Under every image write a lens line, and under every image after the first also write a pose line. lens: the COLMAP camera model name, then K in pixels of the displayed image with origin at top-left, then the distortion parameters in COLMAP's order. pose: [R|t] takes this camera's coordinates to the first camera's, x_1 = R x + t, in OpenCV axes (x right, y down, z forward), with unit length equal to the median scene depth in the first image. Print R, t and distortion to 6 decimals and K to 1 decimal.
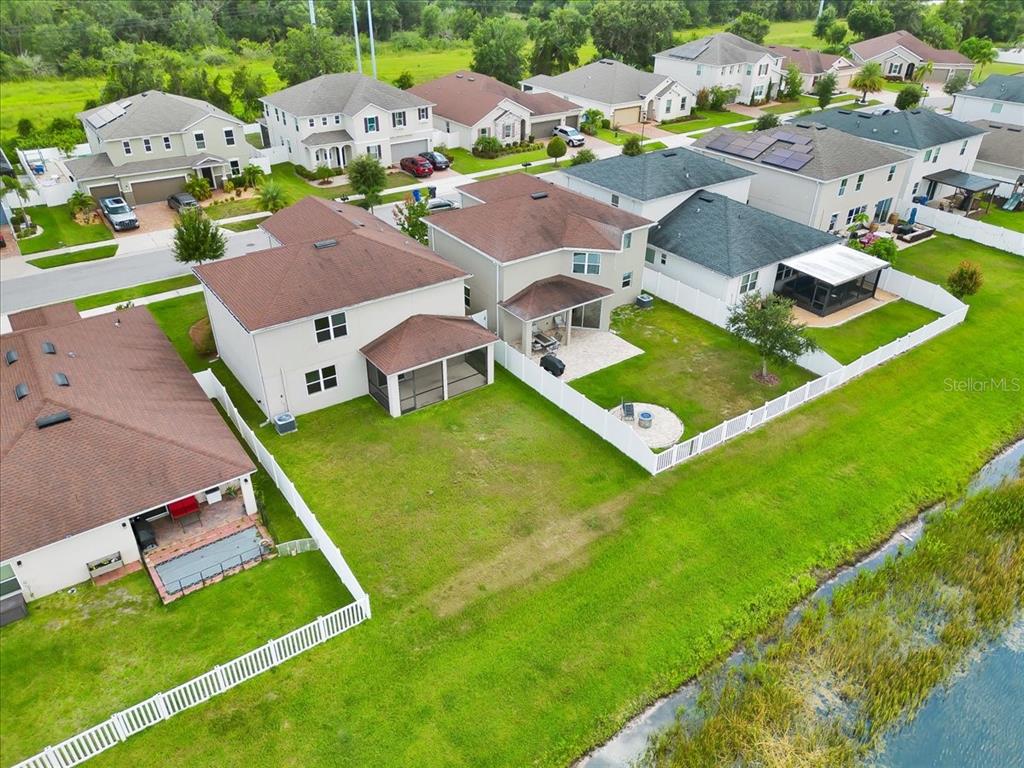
lens RADIAL K [[727.8, 0, 513.3], [0, 727.8, 384.2], [0, 0, 1]] dist [0.057244, -0.048607]
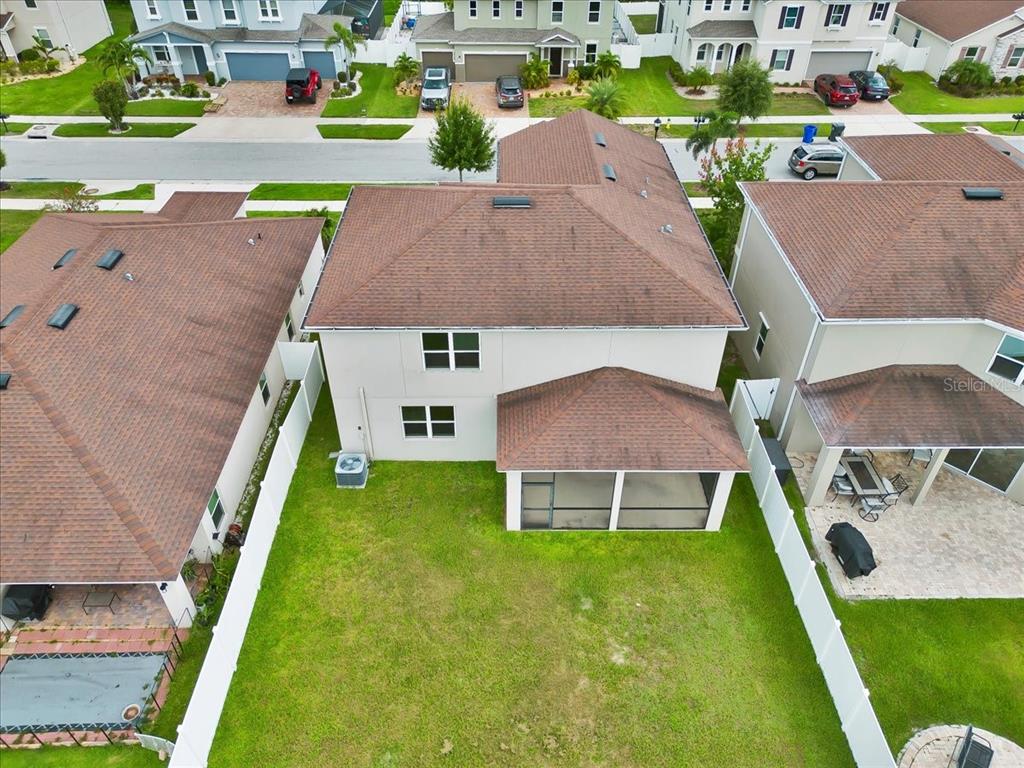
lens RADIAL K [[727.8, 0, 513.3], [0, 727.8, 384.2], [0, 0, 1]] dist [0.057244, -0.048607]
pose [[0.819629, 0.354805, -0.449802, 0.032770], [-0.298235, 0.934614, 0.193783, -0.099770], [0.489146, -0.024684, 0.871852, 0.291125]]
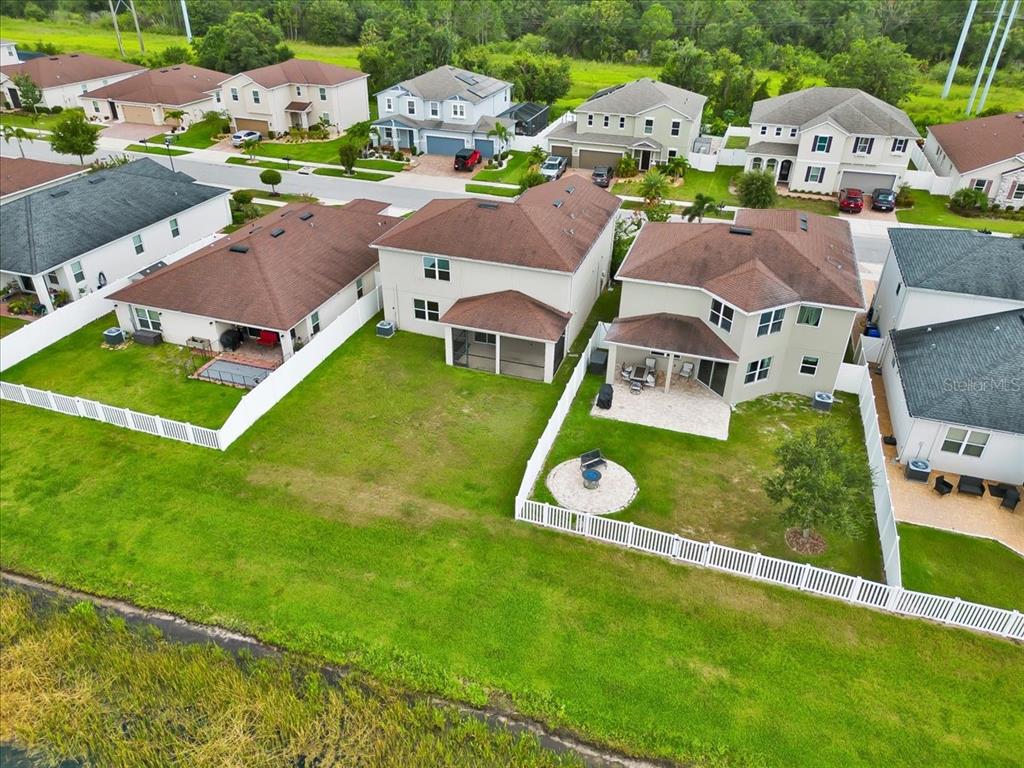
lens RADIAL K [[727.8, 0, 513.3], [0, 727.8, 384.2], [0, 0, 1]] dist [0.057244, -0.048607]
pose [[0.589762, 0.418709, -0.690553, 0.388104], [-0.428989, 0.886902, 0.171388, -0.092307], [0.684214, 0.195161, 0.702683, 0.171369]]
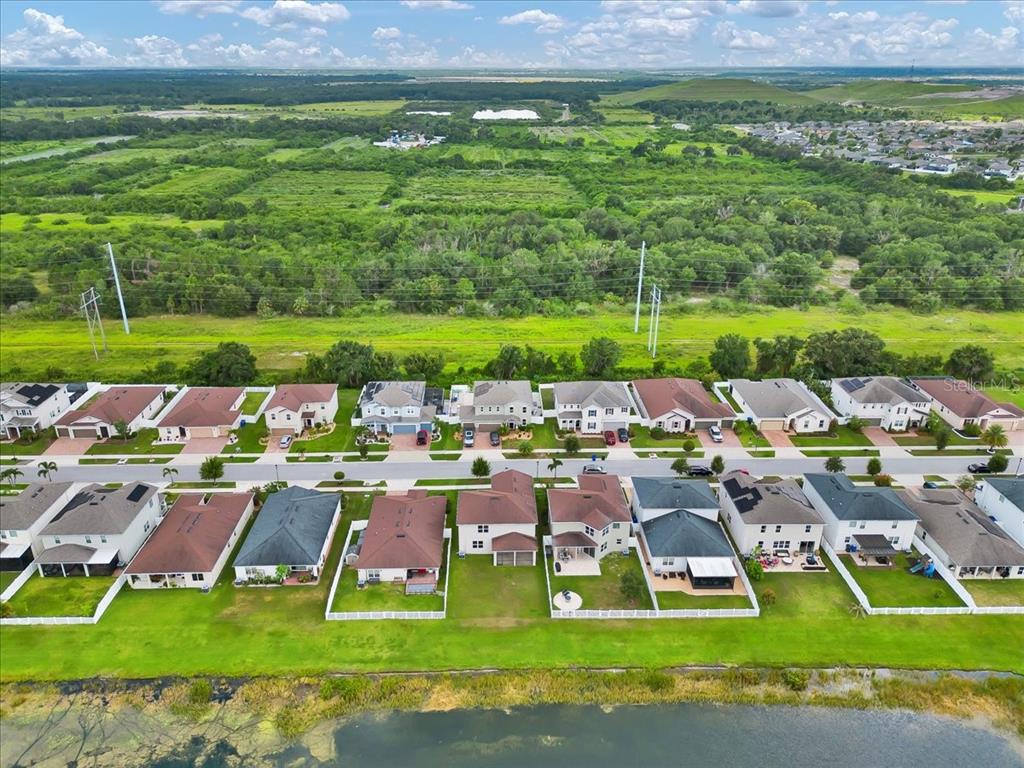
lens RADIAL K [[727.8, 0, 513.3], [0, 727.8, 384.2], [0, 0, 1]] dist [0.057244, -0.048607]
pose [[0.830044, 0.223474, -0.510966, 0.703796], [-0.294264, 0.953783, -0.060878, -0.281283], [0.473747, 0.200890, 0.857442, -0.920766]]
